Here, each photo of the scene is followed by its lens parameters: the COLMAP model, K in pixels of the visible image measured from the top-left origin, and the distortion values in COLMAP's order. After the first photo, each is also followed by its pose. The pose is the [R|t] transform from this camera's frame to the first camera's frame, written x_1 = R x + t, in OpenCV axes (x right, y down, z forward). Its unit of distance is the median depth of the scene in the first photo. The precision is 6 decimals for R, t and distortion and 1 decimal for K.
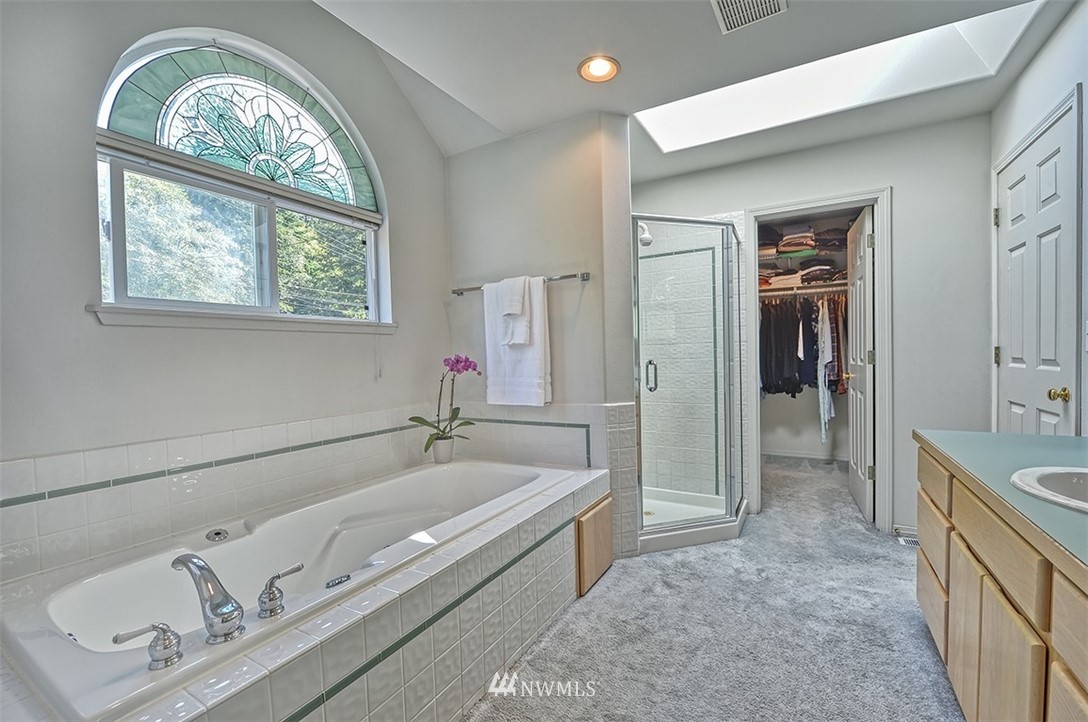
lens RADIAL K [[453.2, 0, 550.1], [0, 453.2, 368.6], [0, 0, 1]] dist [-0.000654, -0.000089]
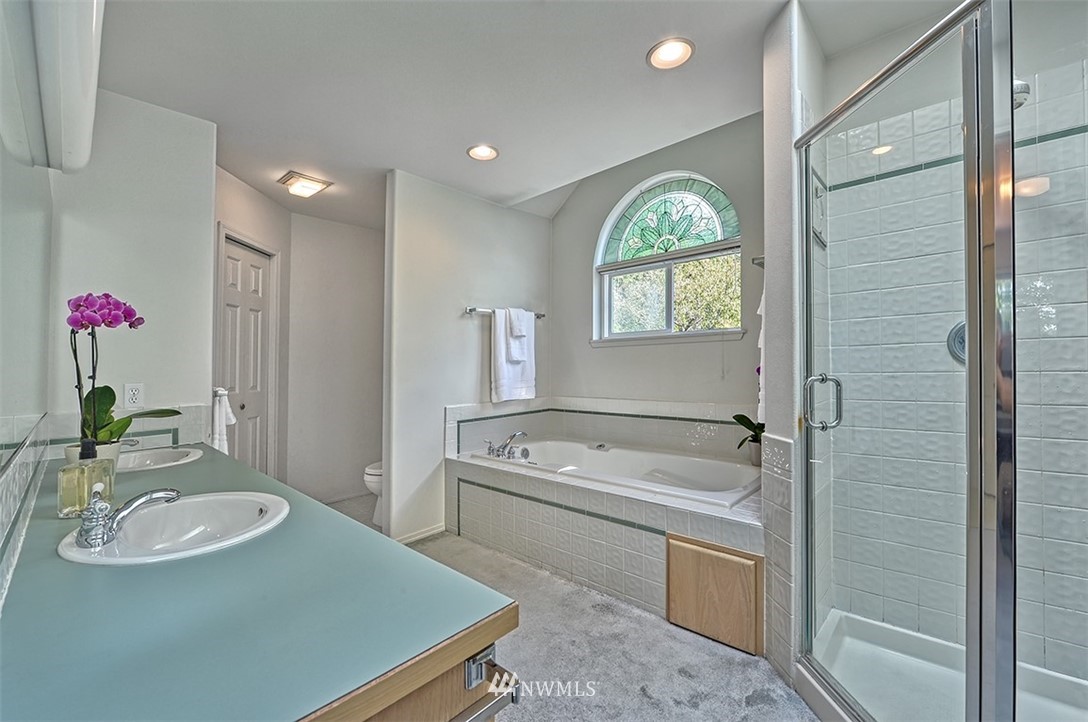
lens RADIAL K [[428.3, 0, 546.0], [0, 428.3, 349.0], [0, 0, 1]] dist [-0.012489, -0.000147]
pose [[-0.223467, -0.019077, -0.974525, 0.921885], [-0.013067, 0.999777, -0.016575, -0.034845], [0.974624, 0.009031, -0.223666, 0.888595]]
